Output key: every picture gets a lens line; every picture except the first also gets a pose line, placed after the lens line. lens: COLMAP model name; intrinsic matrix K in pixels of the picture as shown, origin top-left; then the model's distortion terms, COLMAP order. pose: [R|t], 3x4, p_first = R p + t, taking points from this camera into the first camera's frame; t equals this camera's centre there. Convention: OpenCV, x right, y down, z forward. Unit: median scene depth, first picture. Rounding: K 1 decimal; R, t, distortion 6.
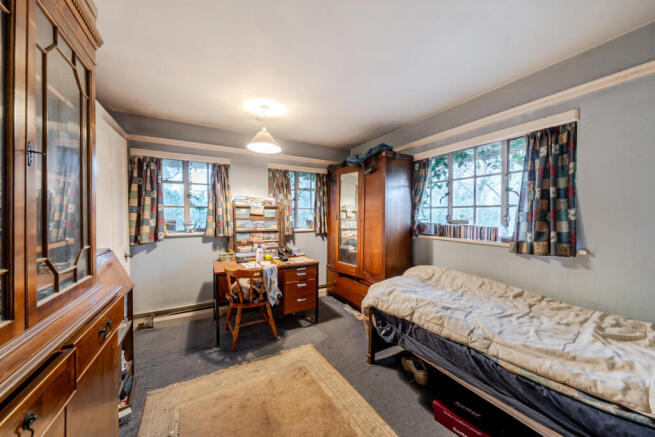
lens RADIAL K [[220.7, 0, 327.5], [0, 220.7, 218.5], [0, 0, 1]] dist [-0.004902, -0.000037]
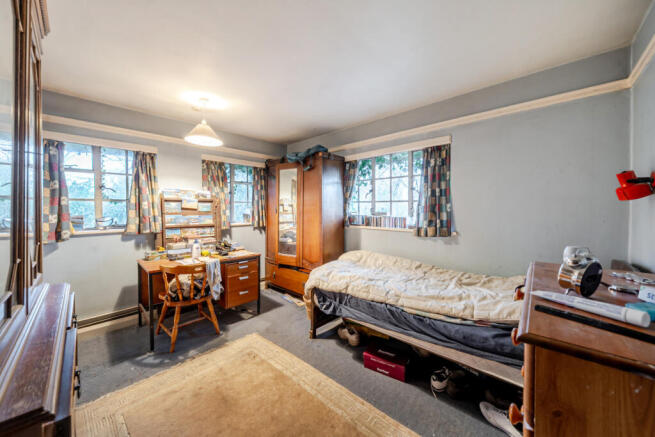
lens RADIAL K [[232.8, 0, 330.2], [0, 232.8, 209.2], [0, 0, 1]] dist [0.000420, 0.000016]
pose [[0.949345, -0.005833, 0.314181, -0.080355], [0.009526, 0.999902, -0.010220, 0.000989], [-0.314090, 0.012695, 0.949308, -0.156818]]
